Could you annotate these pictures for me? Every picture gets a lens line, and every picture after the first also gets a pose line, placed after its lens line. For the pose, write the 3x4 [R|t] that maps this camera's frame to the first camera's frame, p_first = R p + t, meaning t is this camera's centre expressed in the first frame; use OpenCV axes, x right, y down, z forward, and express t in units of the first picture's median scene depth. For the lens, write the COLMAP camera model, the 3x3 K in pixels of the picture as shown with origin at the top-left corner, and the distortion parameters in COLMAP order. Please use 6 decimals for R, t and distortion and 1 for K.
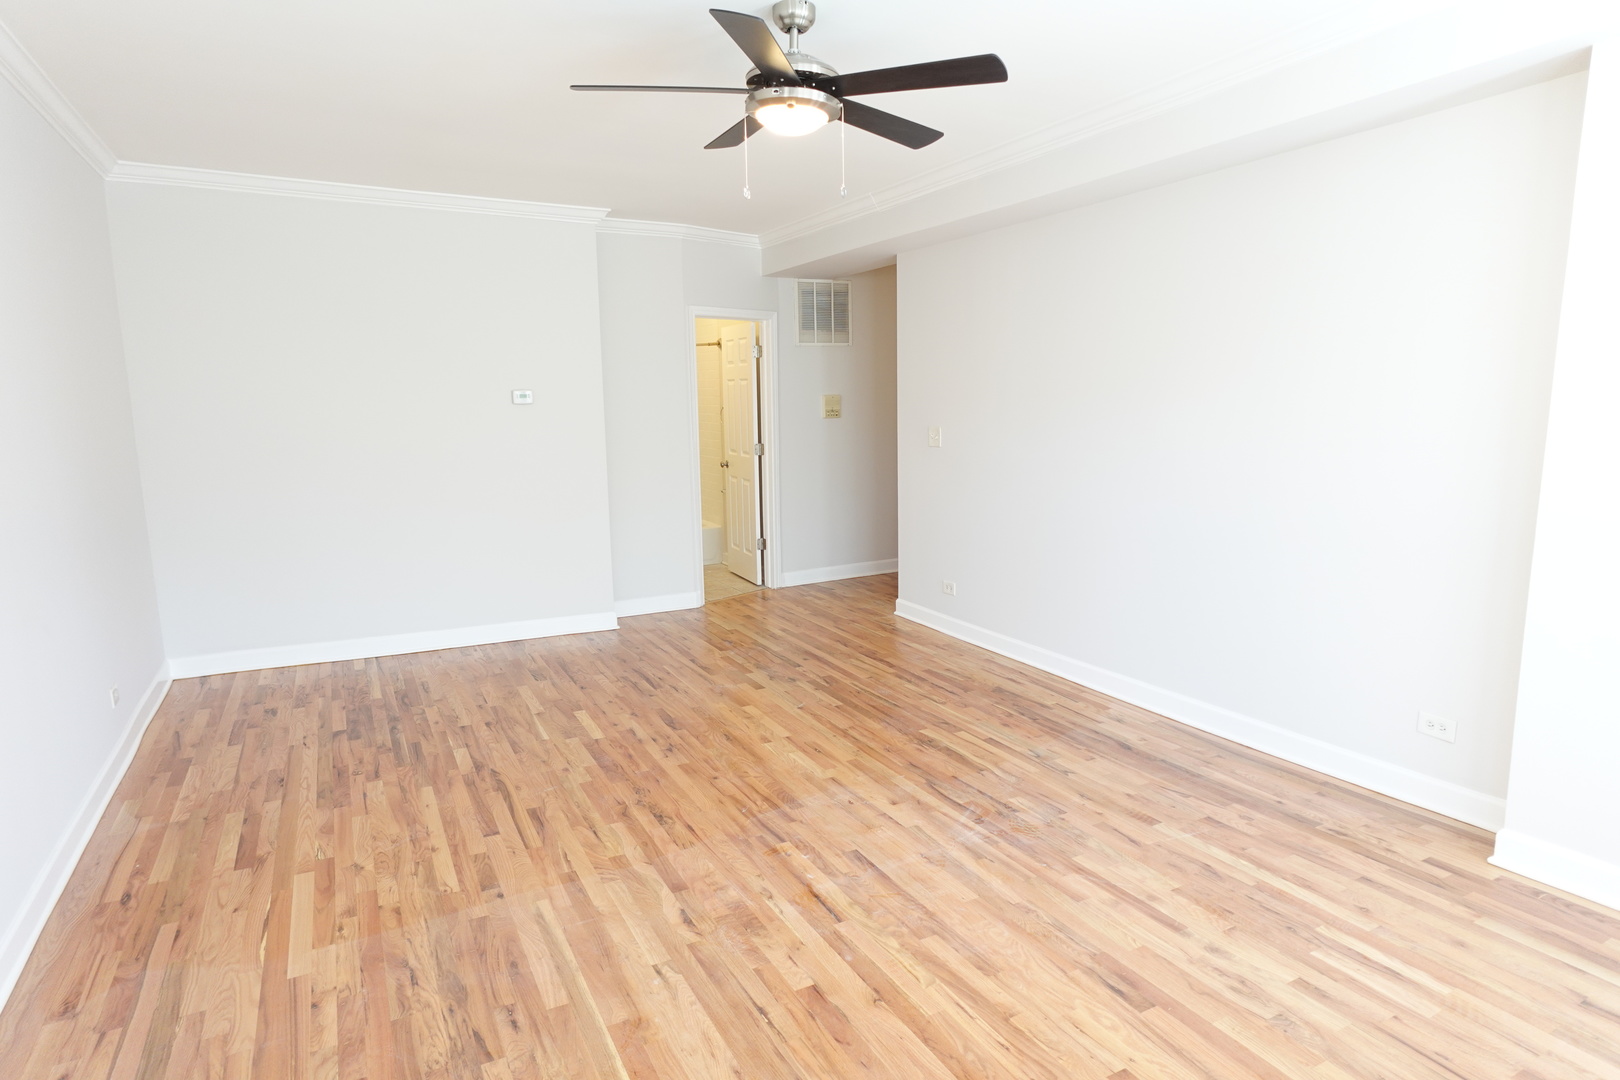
lens RADIAL K [[916.3, 0, 814.6], [0, 916.3, 539.4], [0, 0, 1]] dist [-0.008814, 0.009503]
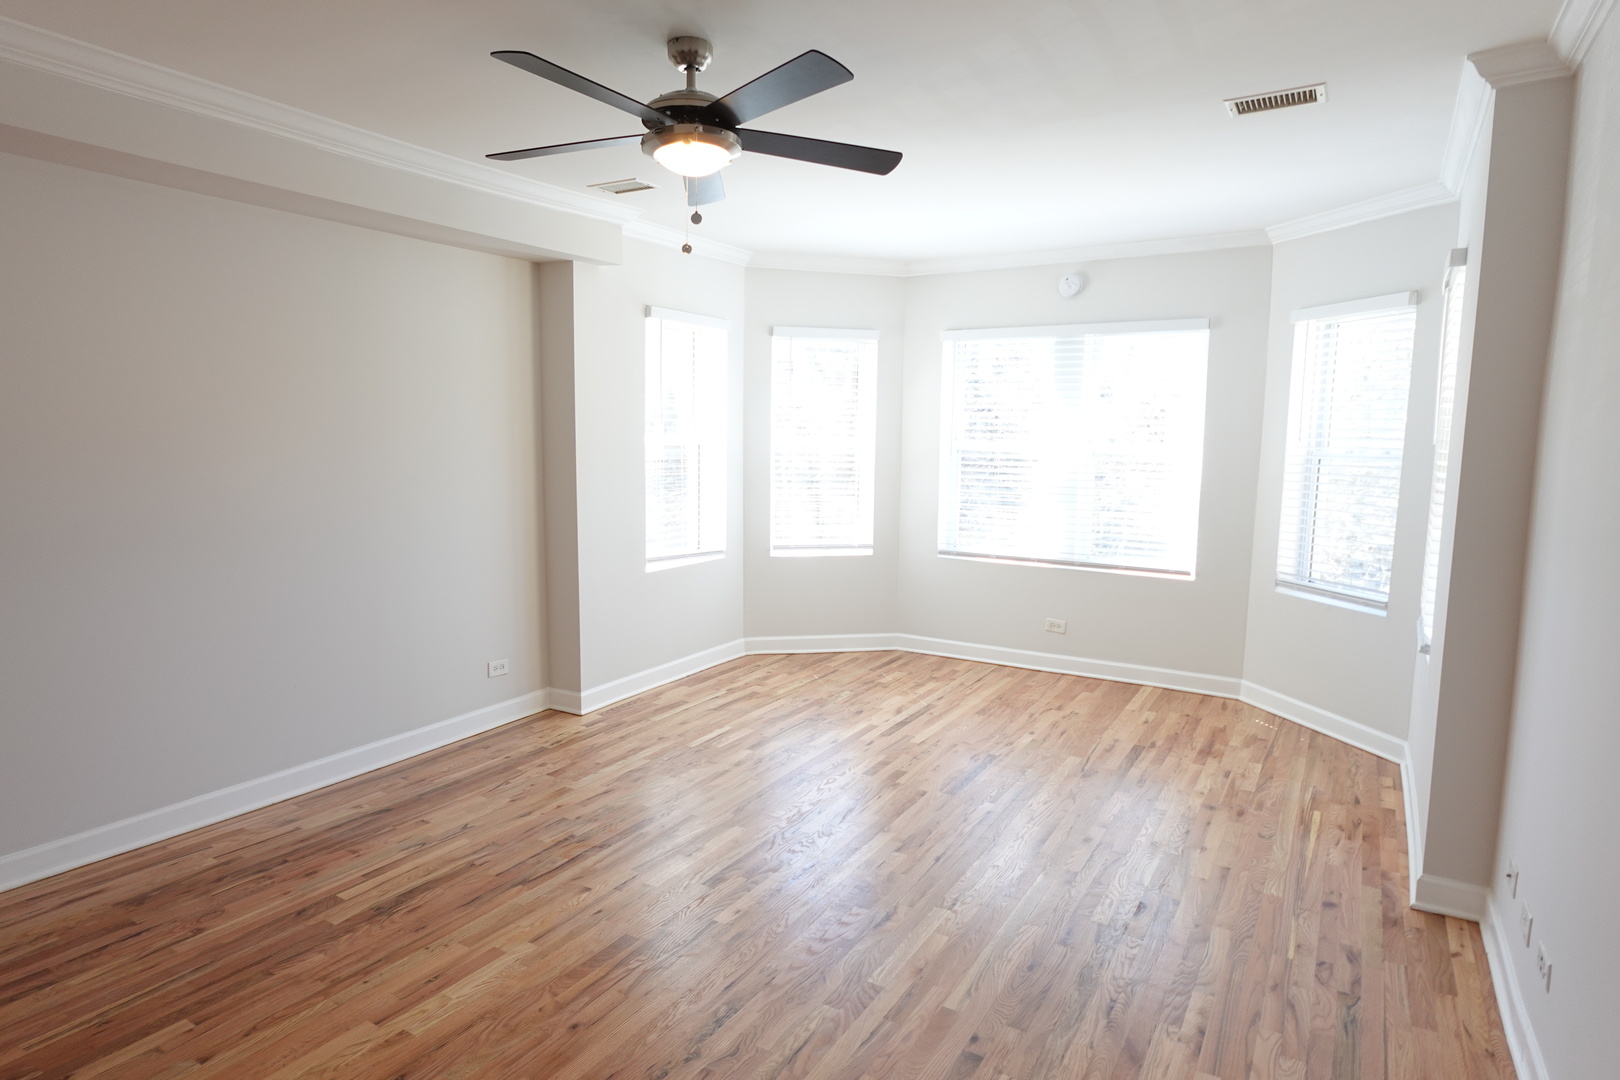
lens RADIAL K [[916.3, 0, 811.6], [0, 916.3, 541.0], [0, 0, 1]] dist [-0.008814, 0.009503]
pose [[-0.517470, -0.090342, 0.850919, -0.763540], [0.126200, 0.975480, 0.180313, -0.183628], [-0.846344, 0.200692, -0.493381, 1.178207]]
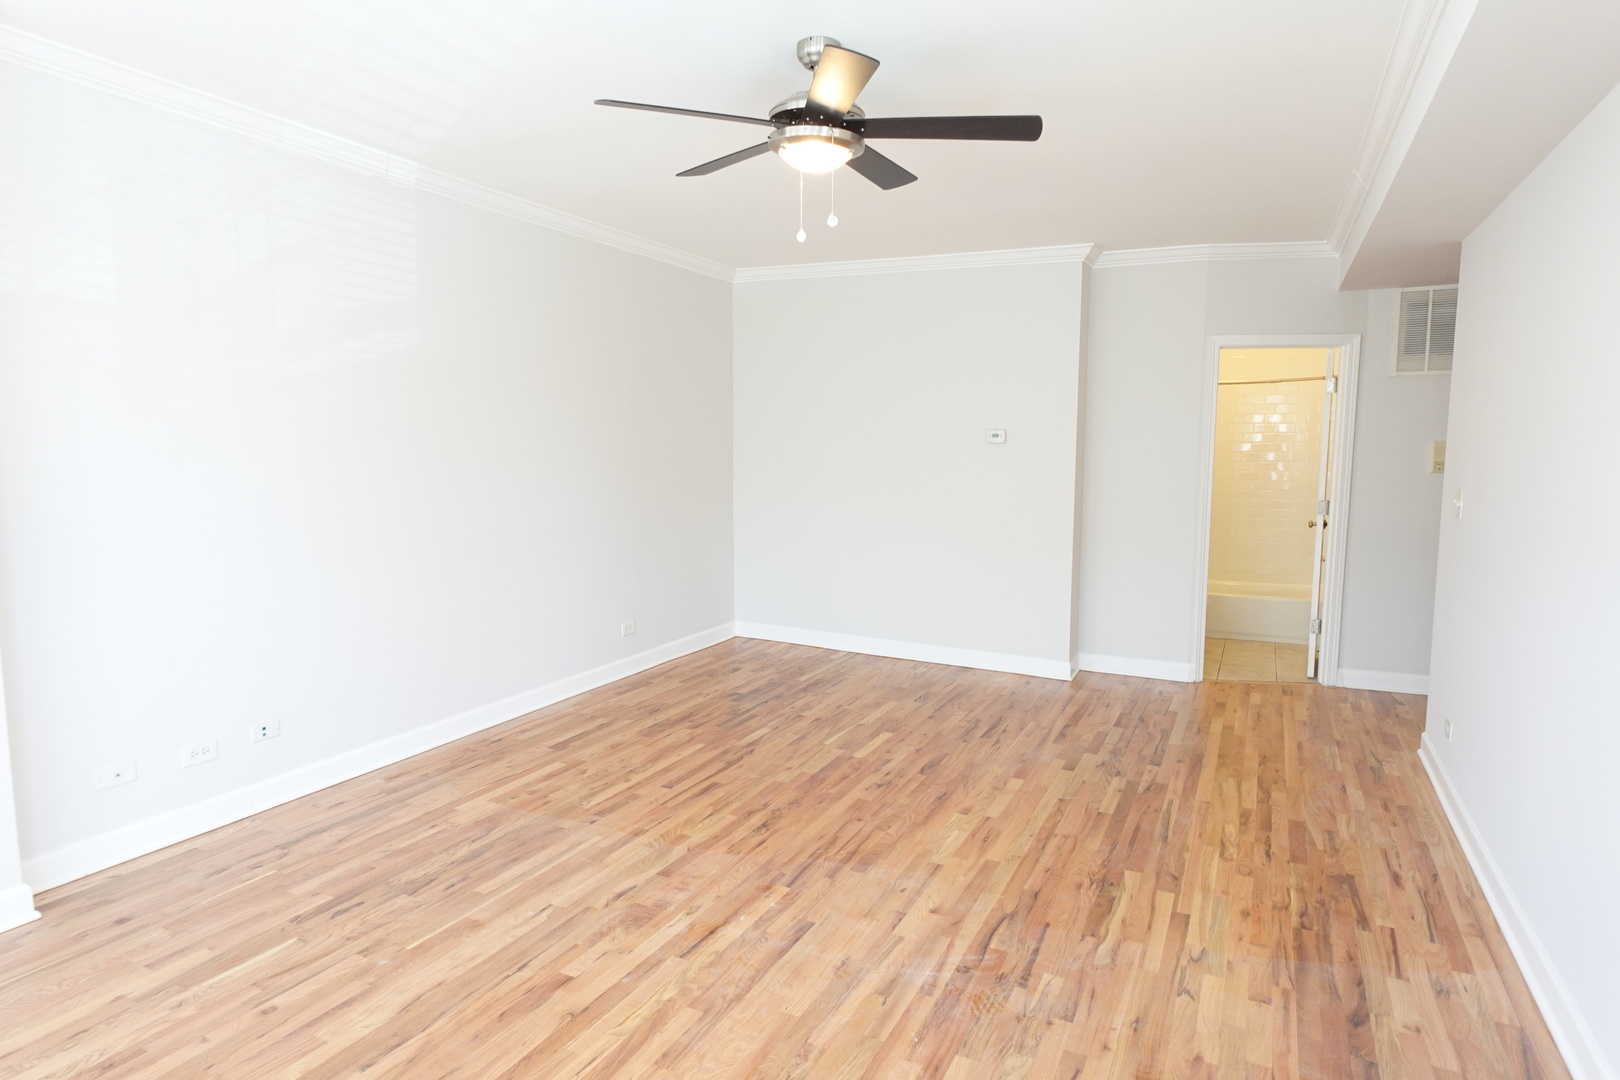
lens RADIAL K [[916.3, 0, 812.2], [0, 916.3, 537.5], [0, 0, 1]] dist [-0.008814, 0.009503]
pose [[0.585130, 0.100703, -0.804662, 0.663365], [-0.139899, 0.989918, 0.022157, -0.058179], [0.798781, 0.099607, 0.593319, 0.366813]]
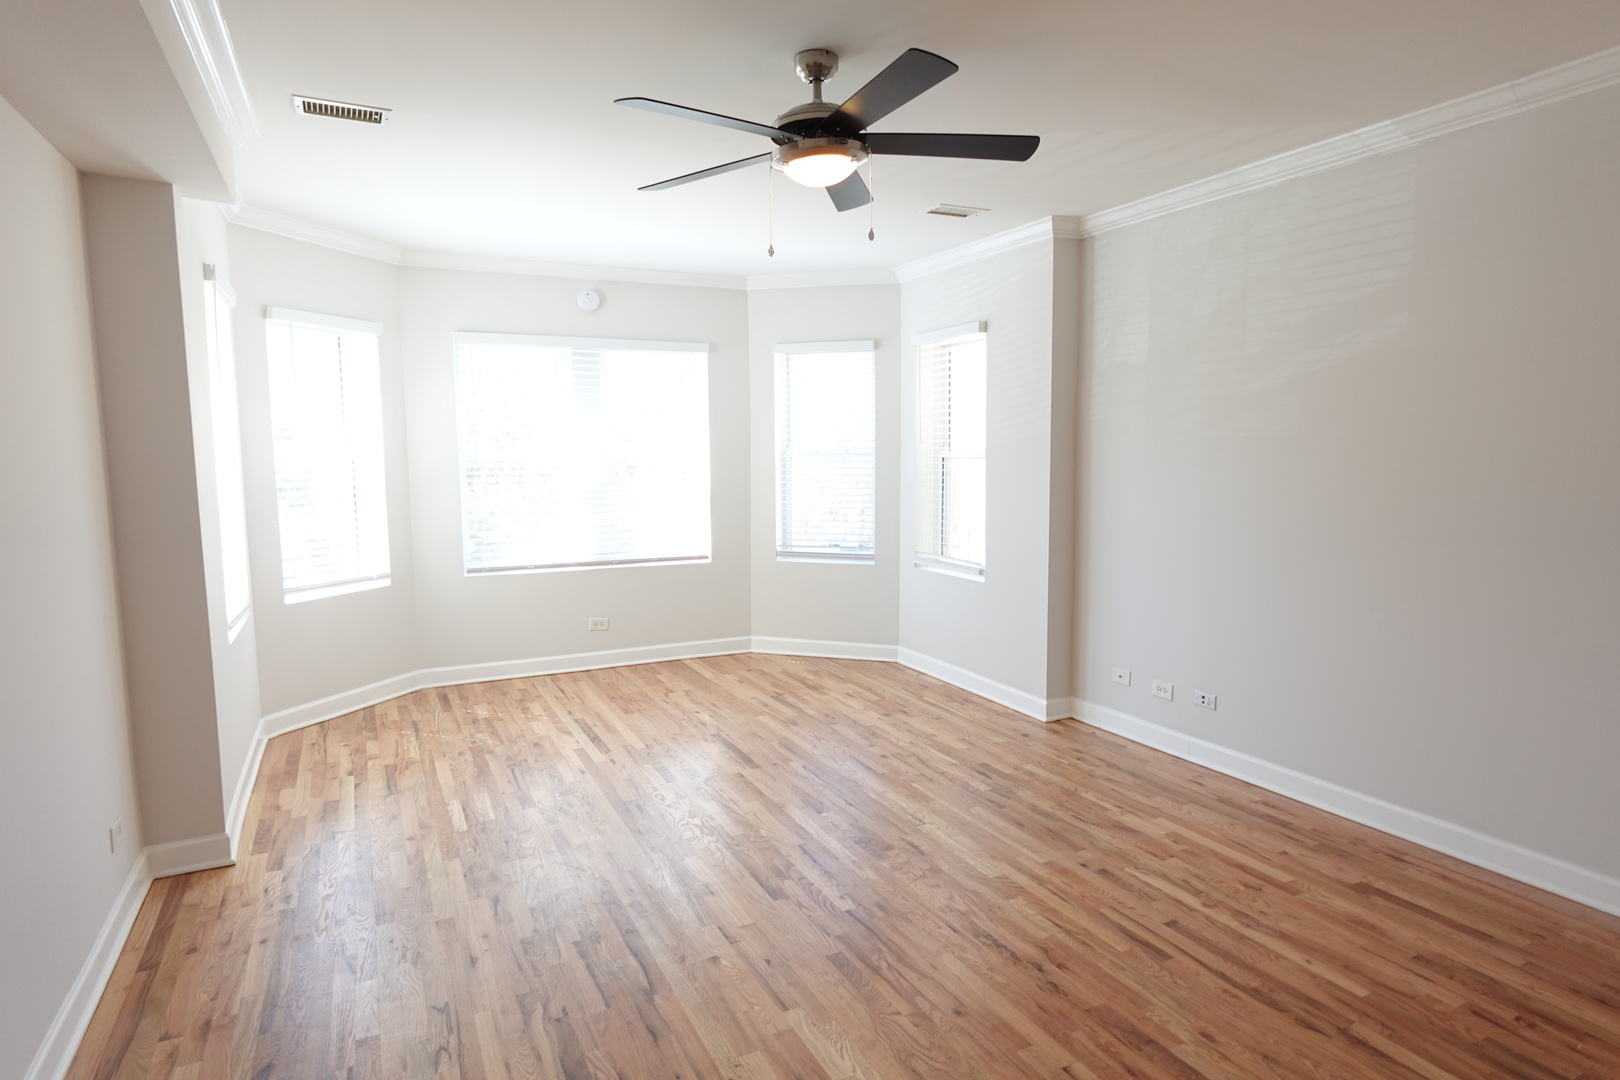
lens RADIAL K [[916.3, 0, 812.9], [0, 916.3, 539.2], [0, 0, 1]] dist [-0.008814, 0.009503]
pose [[-0.999479, 0.018195, 0.026664, -0.027042], [0.024299, 0.967835, 0.250410, -0.262207], [-0.021250, 0.250927, -0.967773, 1.663649]]
